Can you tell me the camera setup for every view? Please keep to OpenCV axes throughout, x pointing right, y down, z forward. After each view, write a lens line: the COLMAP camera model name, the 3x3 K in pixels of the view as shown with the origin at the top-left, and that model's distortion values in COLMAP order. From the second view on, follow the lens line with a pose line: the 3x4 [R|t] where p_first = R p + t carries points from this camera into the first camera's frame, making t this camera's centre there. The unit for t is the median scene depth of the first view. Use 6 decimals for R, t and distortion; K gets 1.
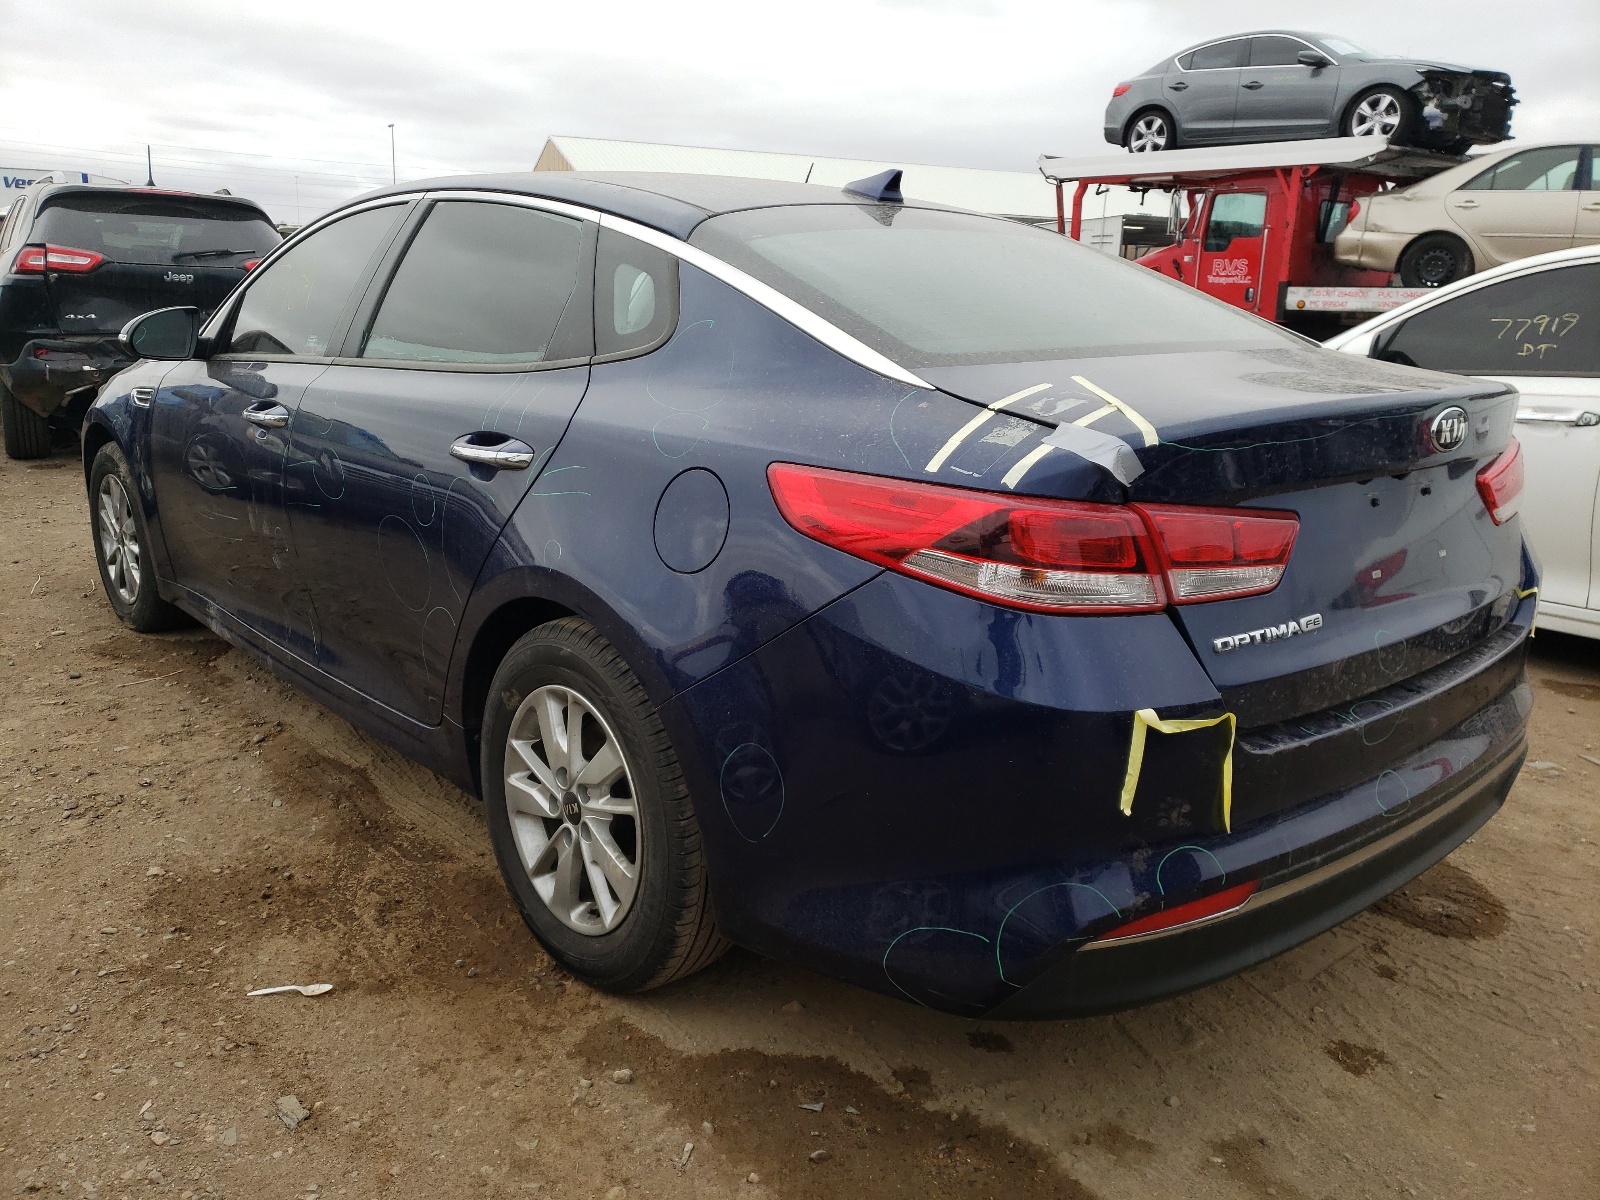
lens RADIAL K [[1235.6, 0, 800.0], [0, 1235.6, 600.0], [0, 0, 1]] dist [0.004305, 0.034647]
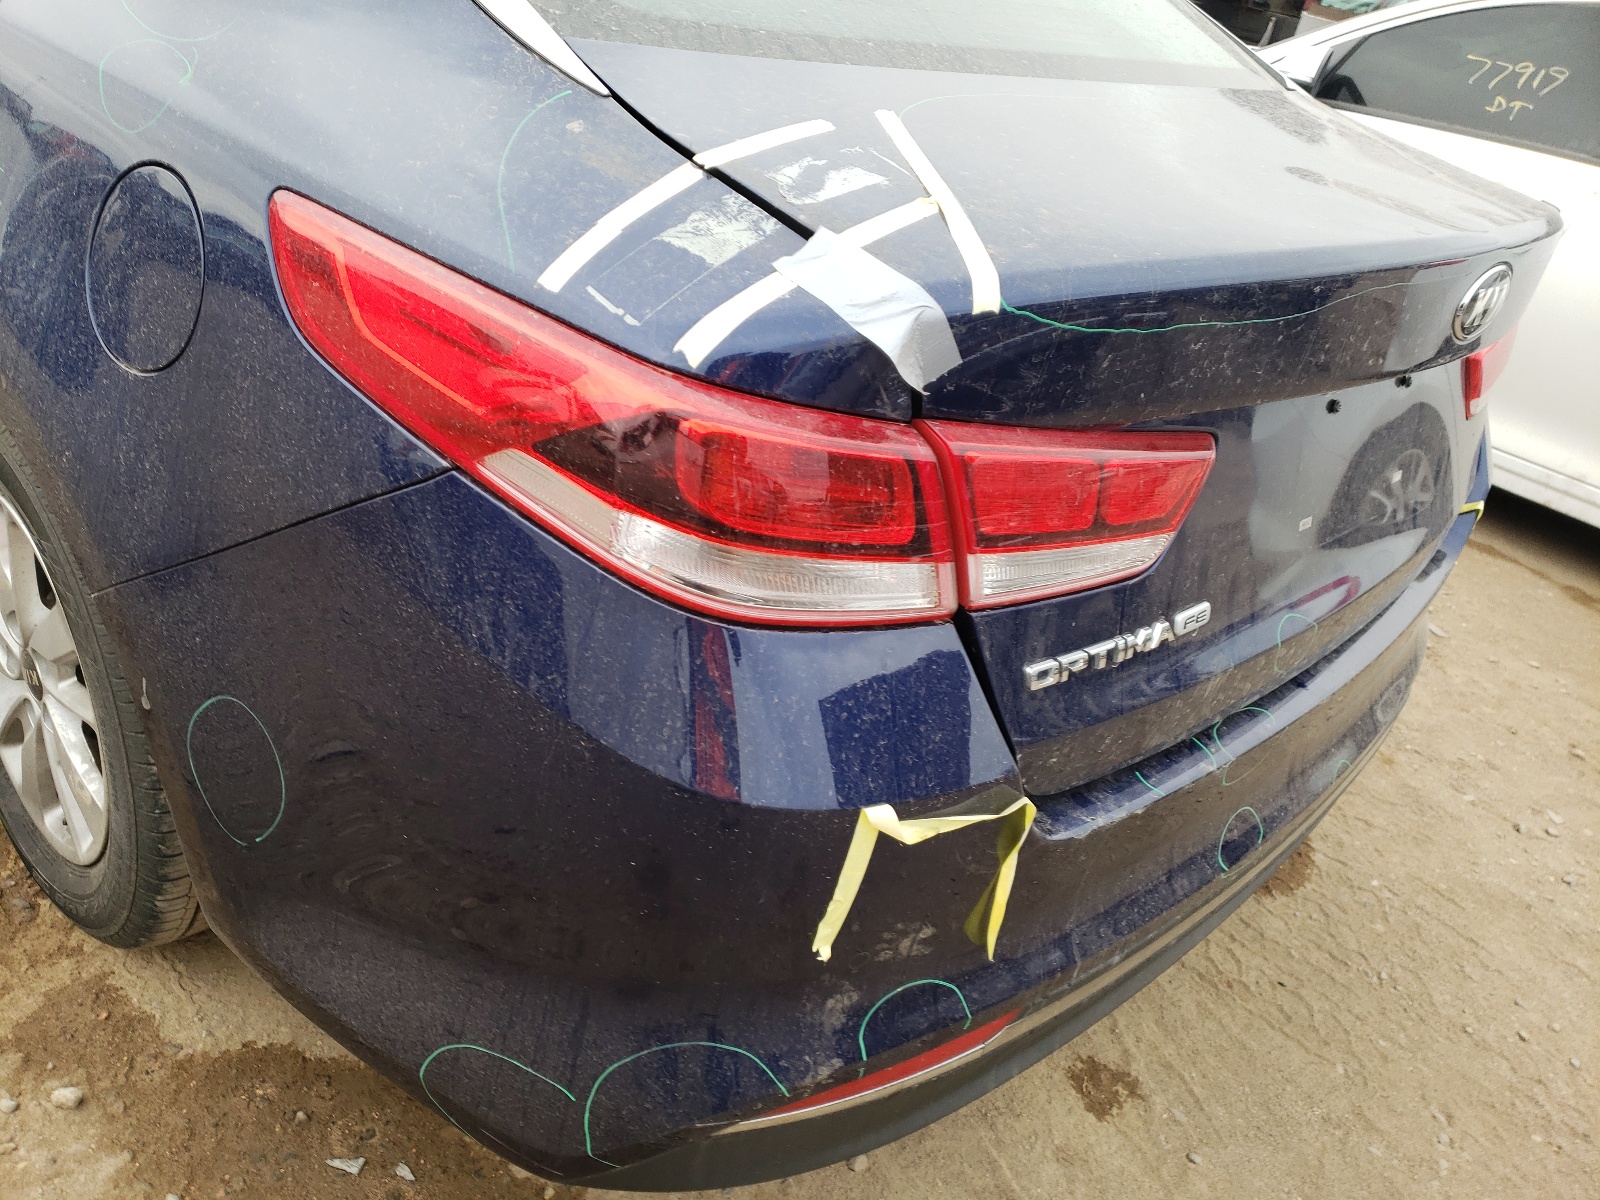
lens RADIAL K [[1170.3, 0, 800.0], [0, 1170.3, 600.0], [0, 0, 1]] dist [0.081673, -0.083615]
pose [[0.984184, 0.105066, 0.142632, 0.140992], [-0.143376, 0.945308, 0.292977, -0.129956], [-0.104049, -0.308793, 0.945421, 0.474623]]
